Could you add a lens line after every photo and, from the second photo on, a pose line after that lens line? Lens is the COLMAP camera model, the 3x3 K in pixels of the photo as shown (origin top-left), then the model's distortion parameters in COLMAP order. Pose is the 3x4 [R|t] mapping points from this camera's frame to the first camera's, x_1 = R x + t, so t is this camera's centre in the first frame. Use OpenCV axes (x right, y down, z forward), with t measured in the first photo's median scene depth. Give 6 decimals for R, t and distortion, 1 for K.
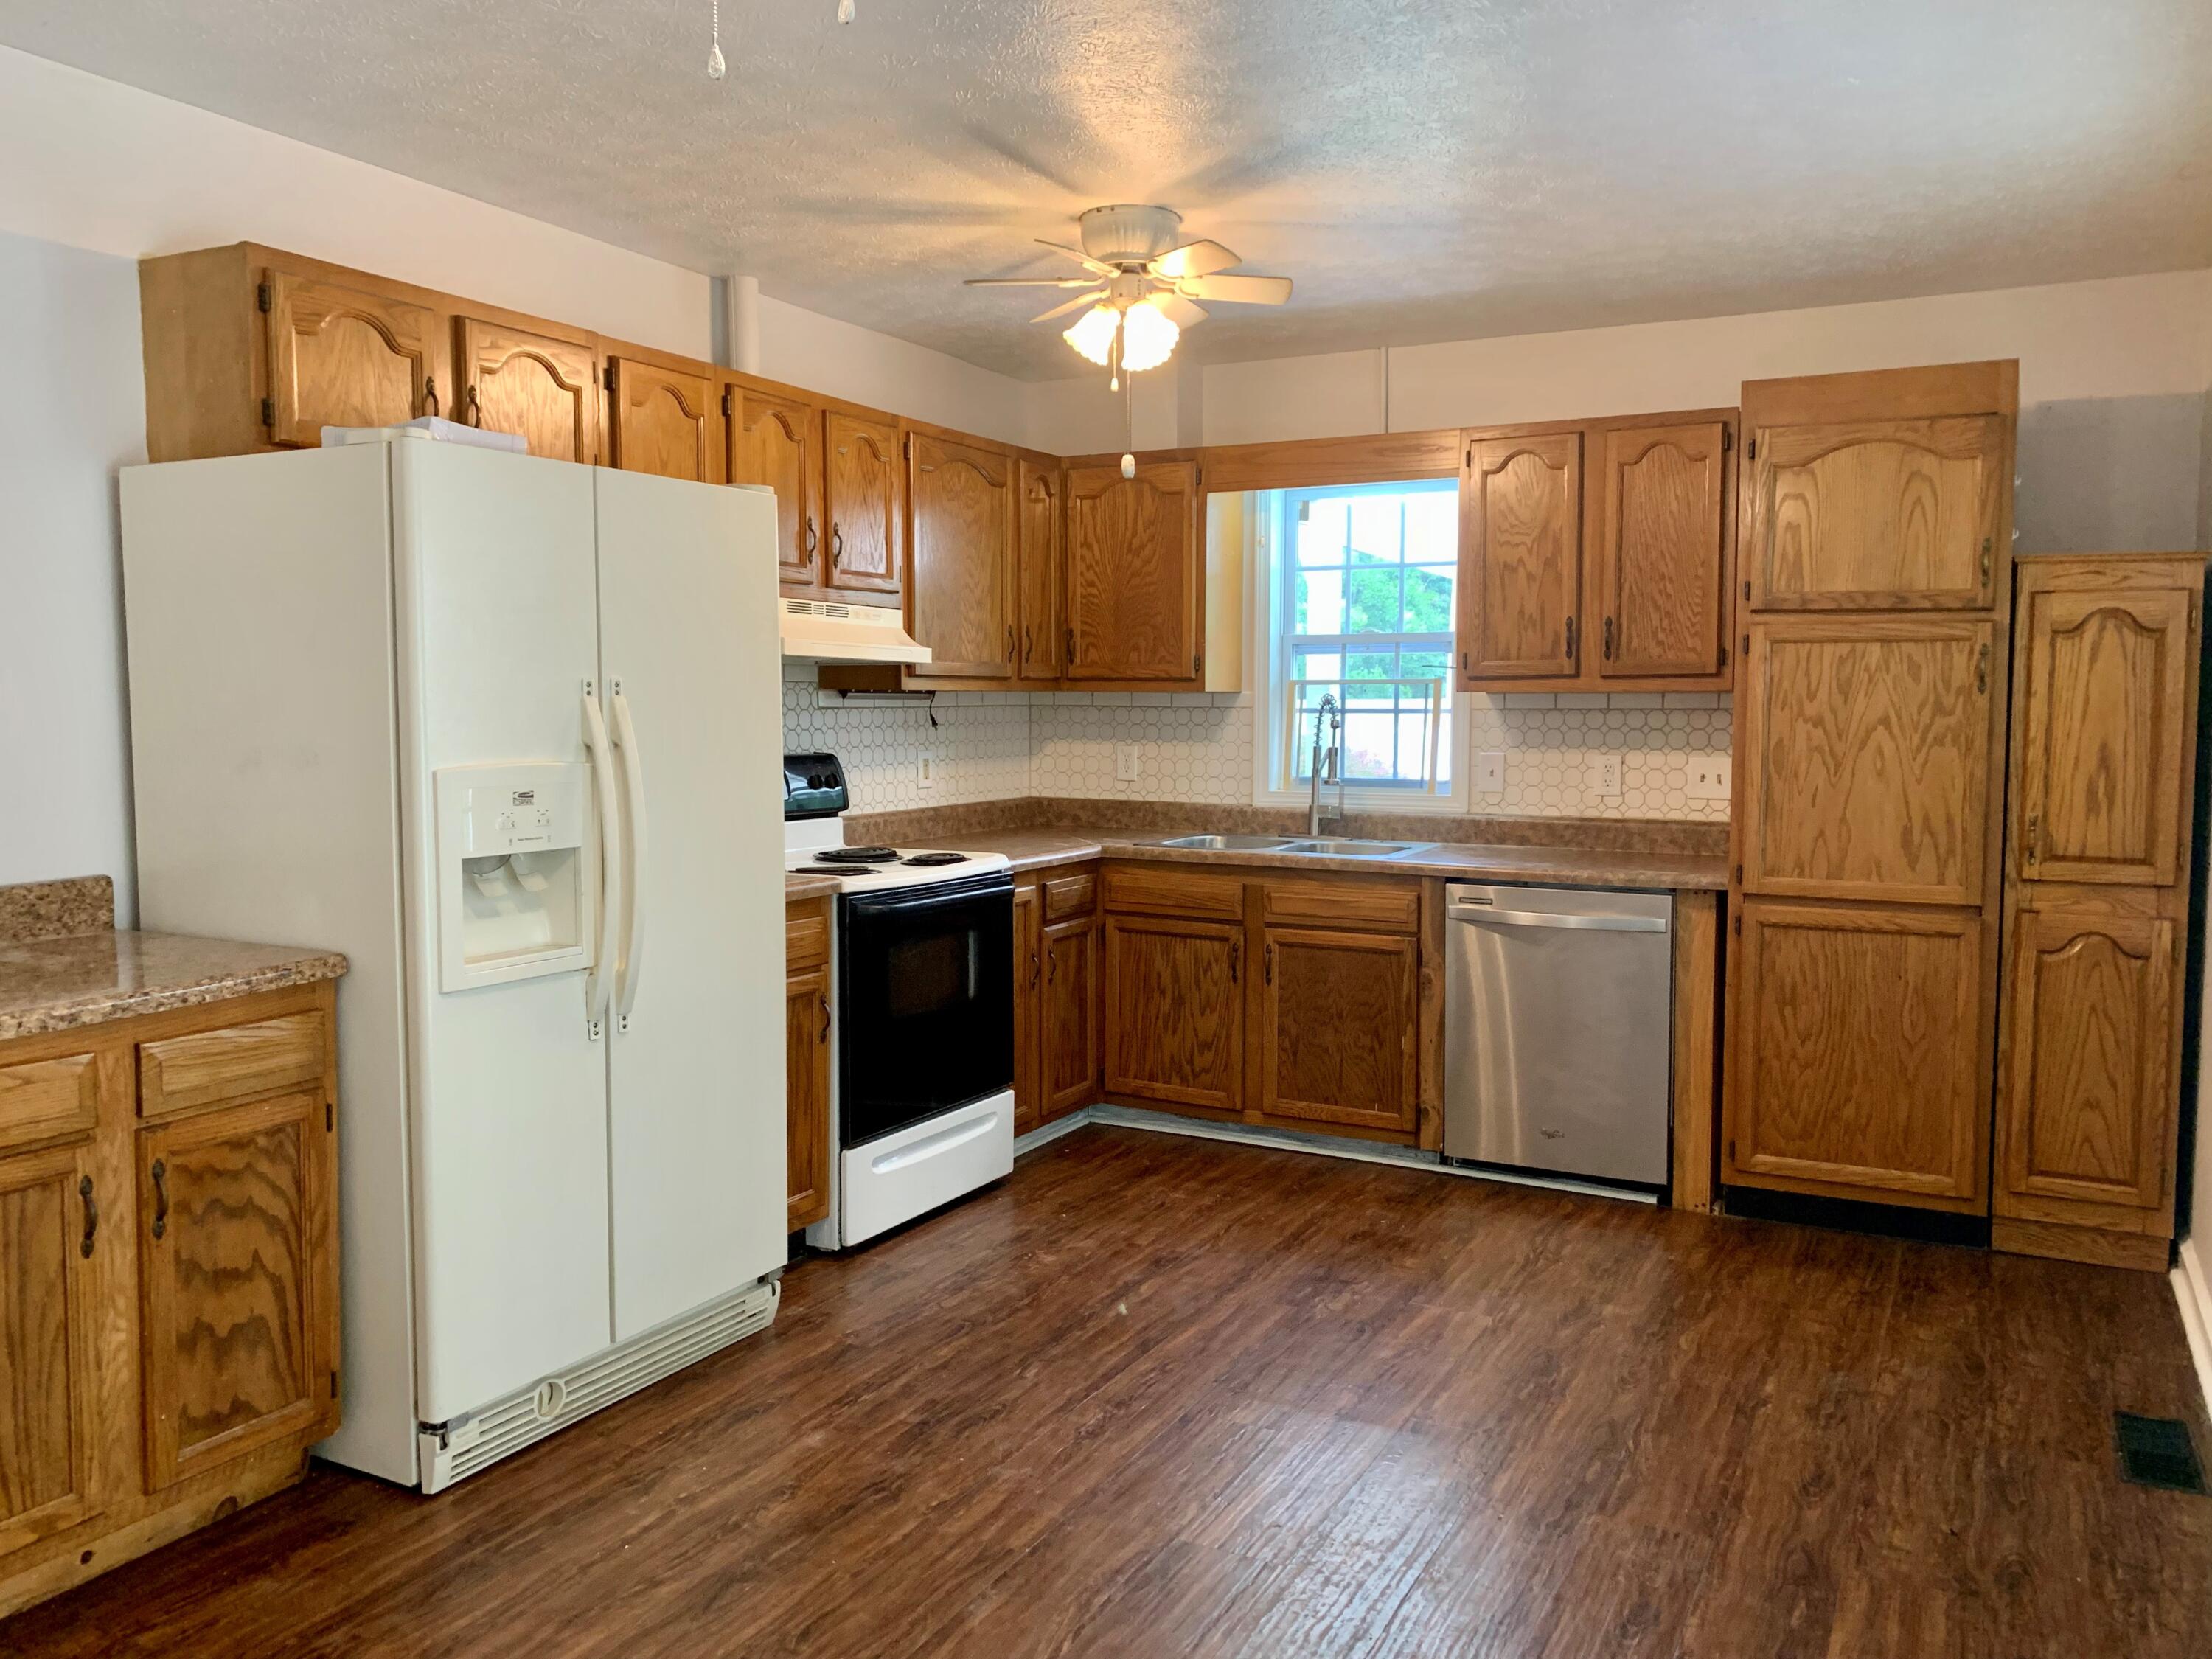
lens RADIAL K [[1687.0, 0, 1125.2], [0, 1687.0, 823.4], [0, 0, 1]] dist [-0.001863, -0.001122]
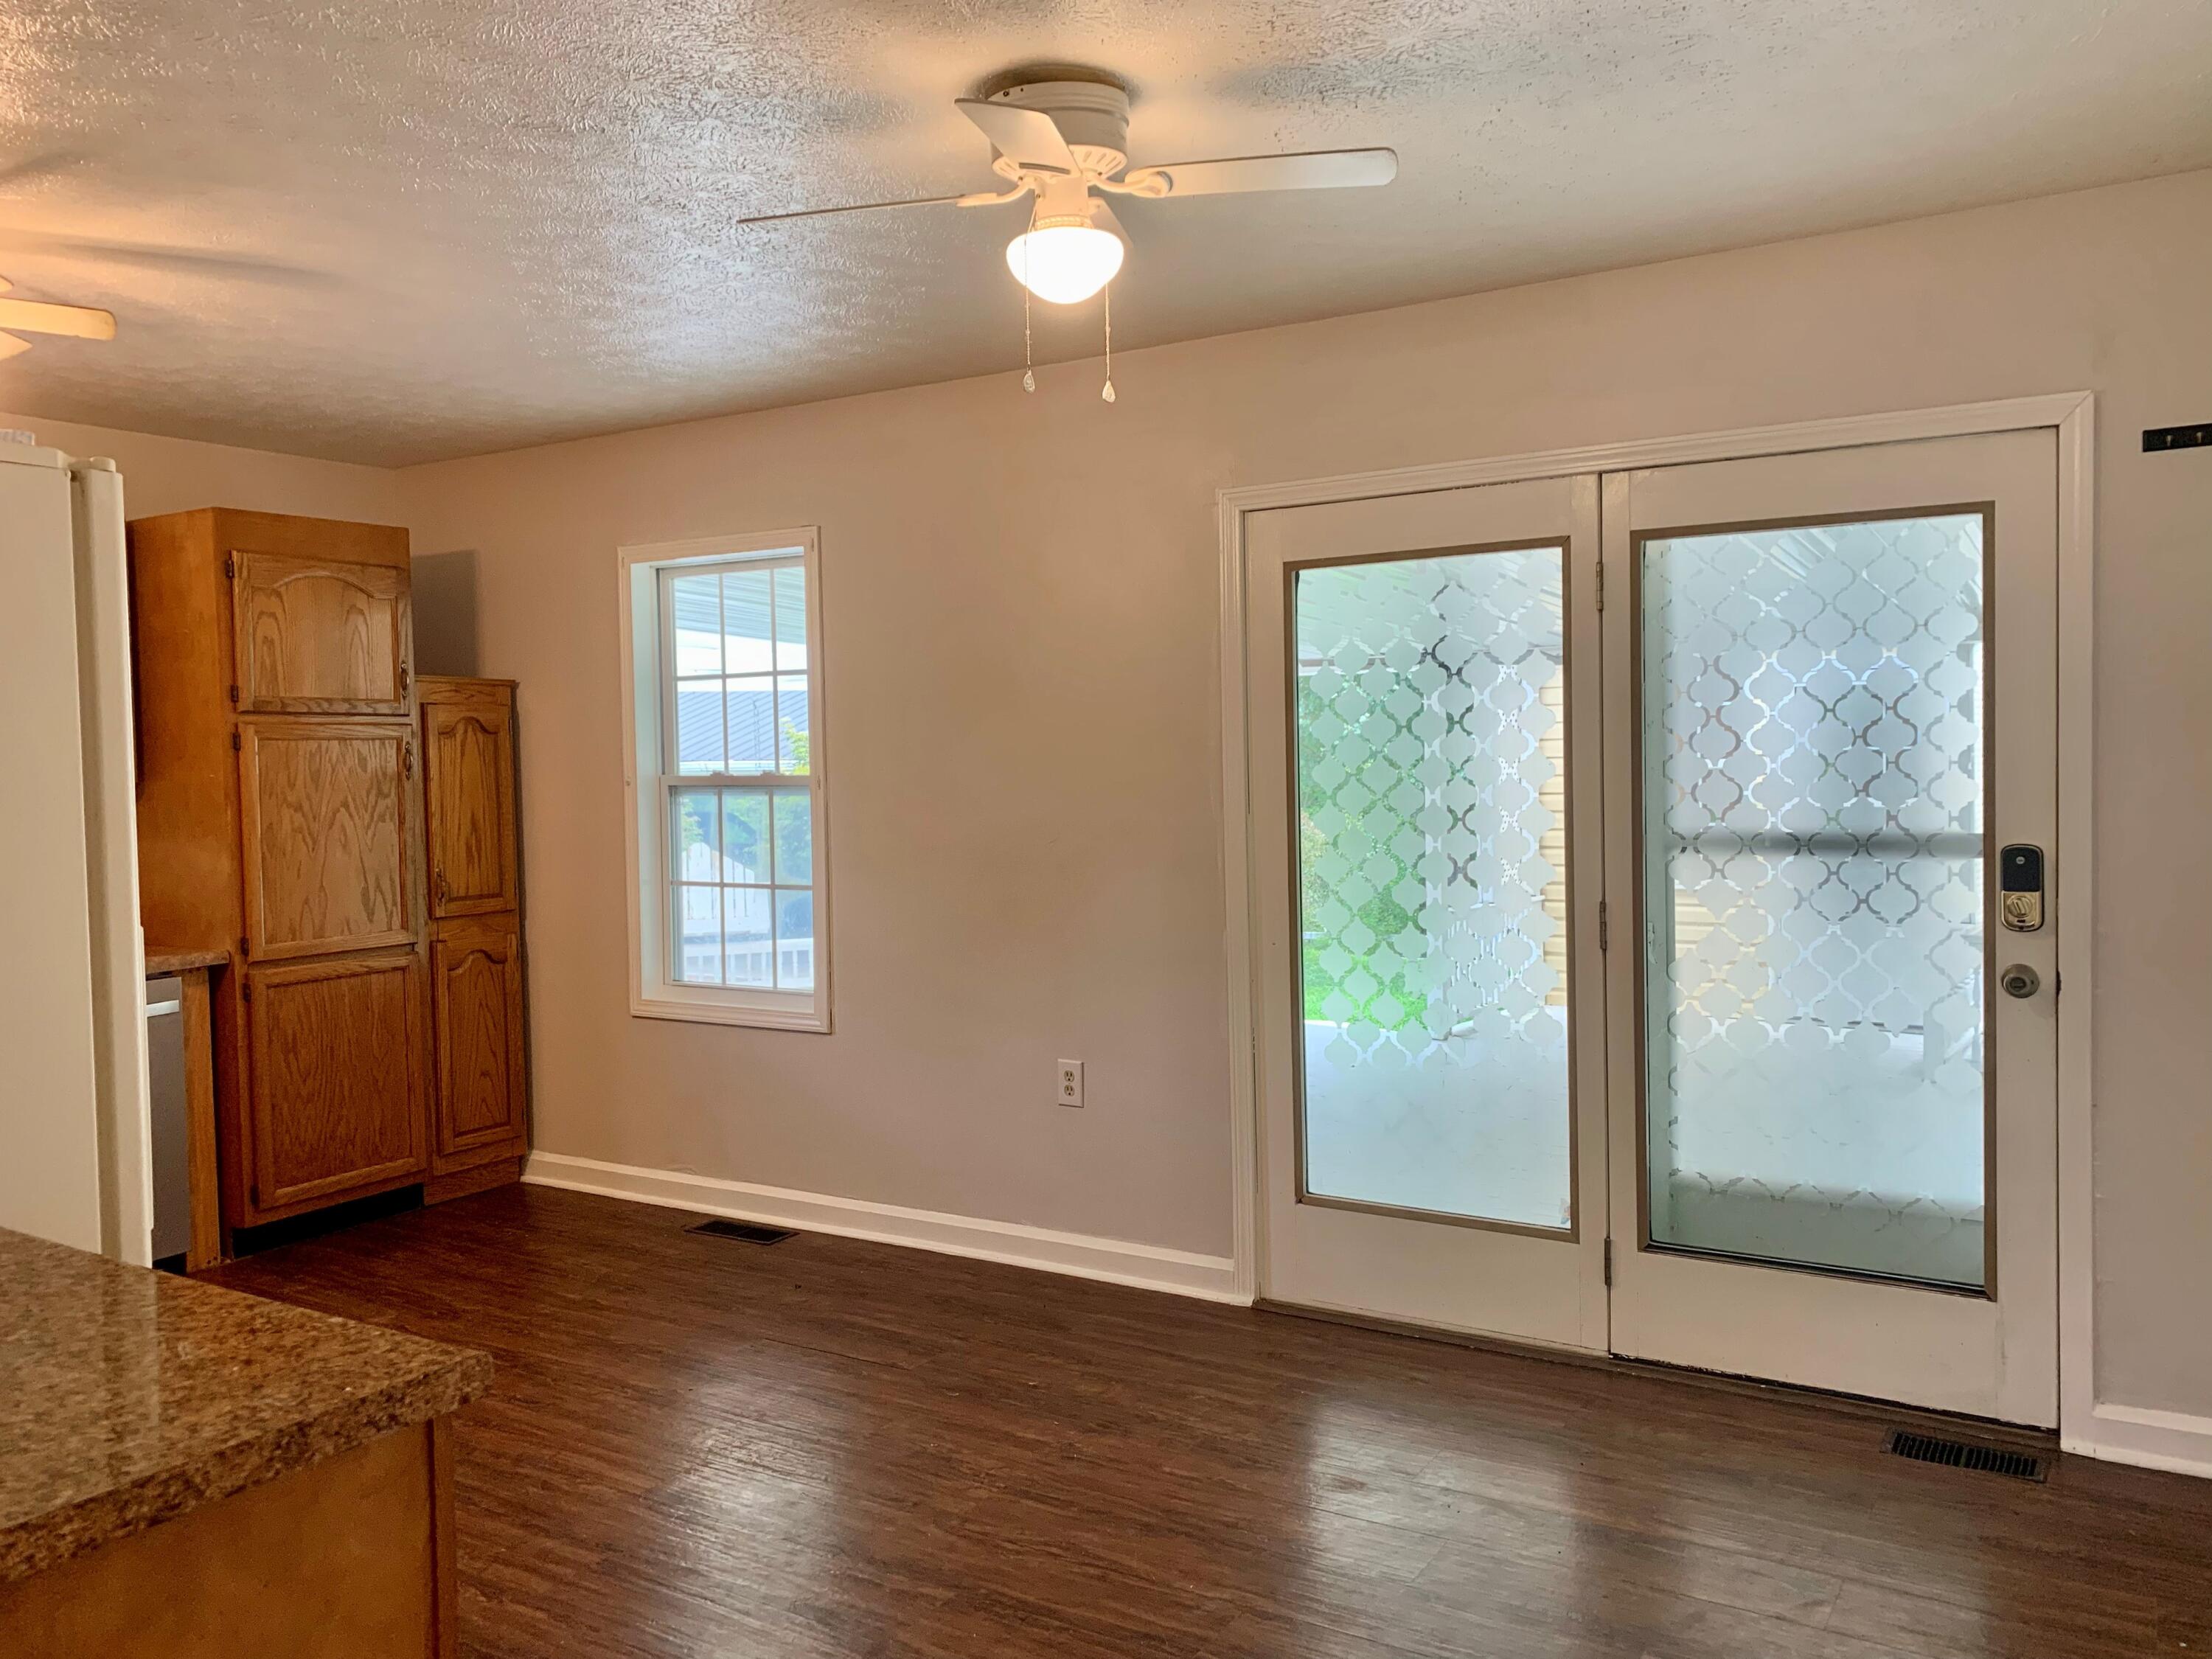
lens RADIAL K [[1687.0, 0, 1125.2], [0, 1687.0, 823.4], [0, 0, 1]] dist [-0.001863, -0.001122]
pose [[0.073257, -0.046393, 0.996233, -0.741048], [0.091399, 0.995026, 0.039616, -0.043870], [-0.993116, 0.088153, 0.077133, 0.345137]]
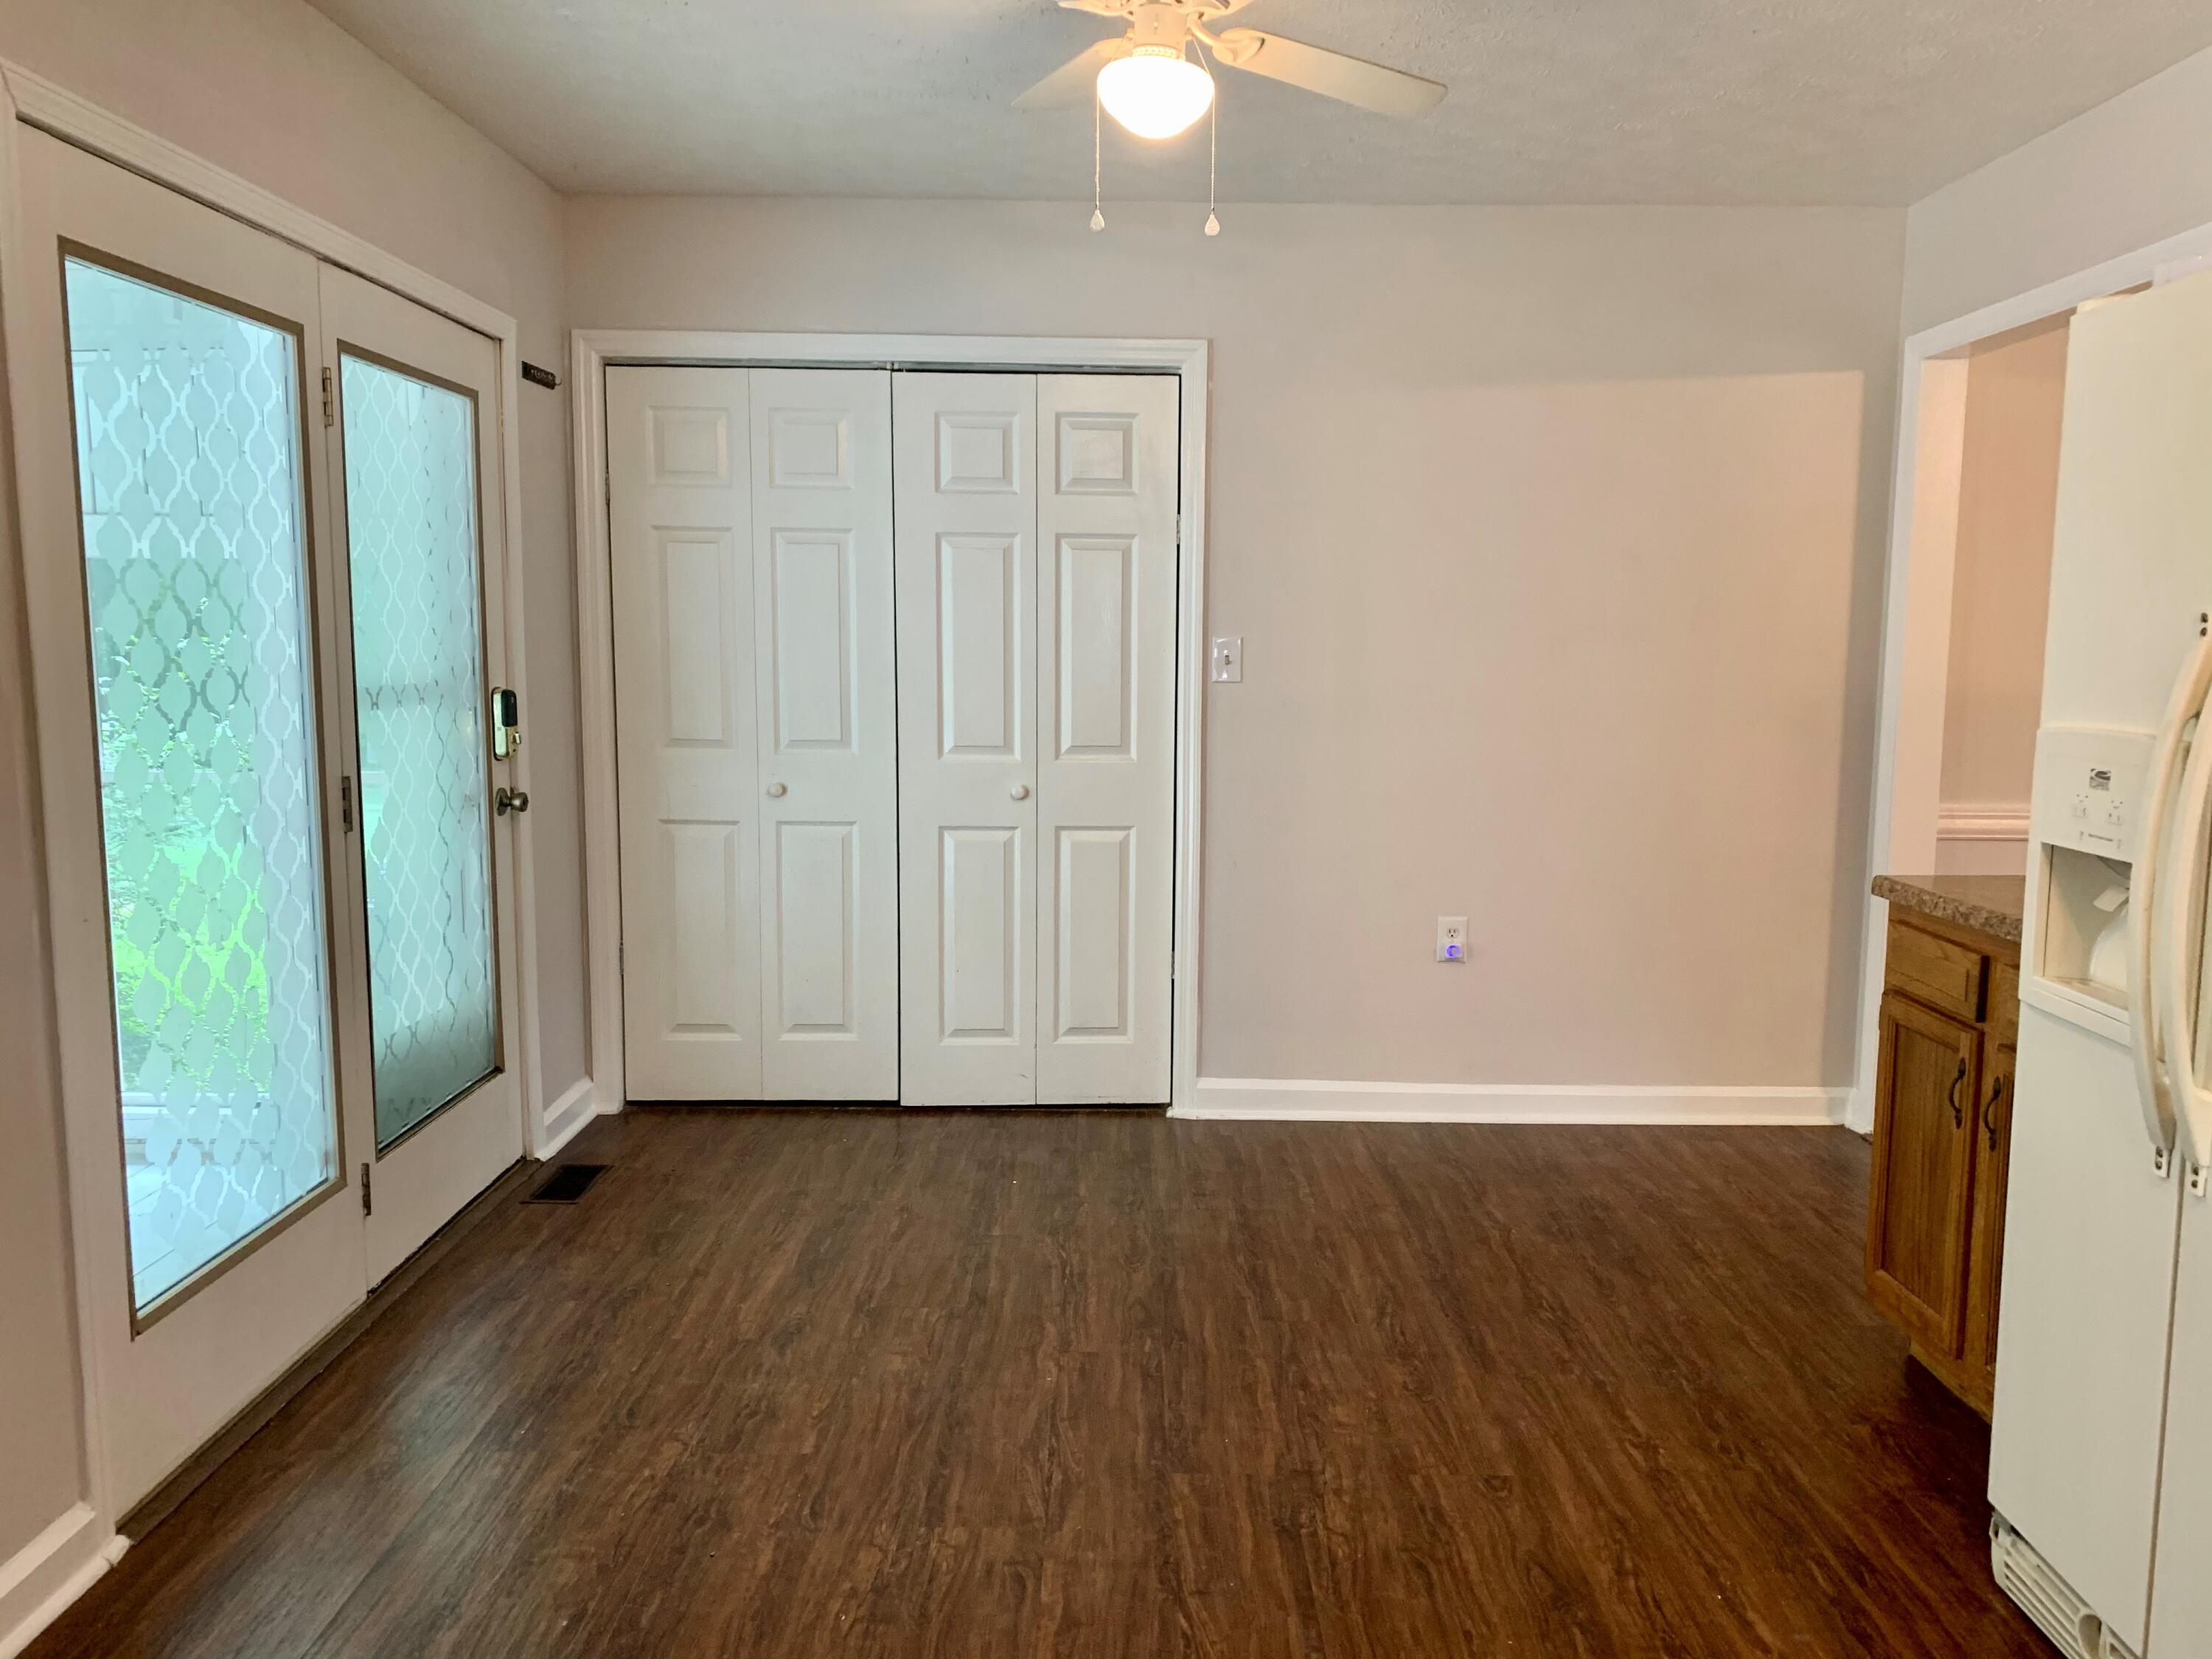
lens RADIAL K [[1687.0, 0, 1125.2], [0, 1687.0, 823.4], [0, 0, 1]] dist [-0.001863, -0.001122]
pose [[-0.886364, 0.041226, -0.461150, 0.244168], [-0.045736, 0.983360, 0.175817, -0.073258], [0.460724, 0.176929, -0.869729, 1.019000]]
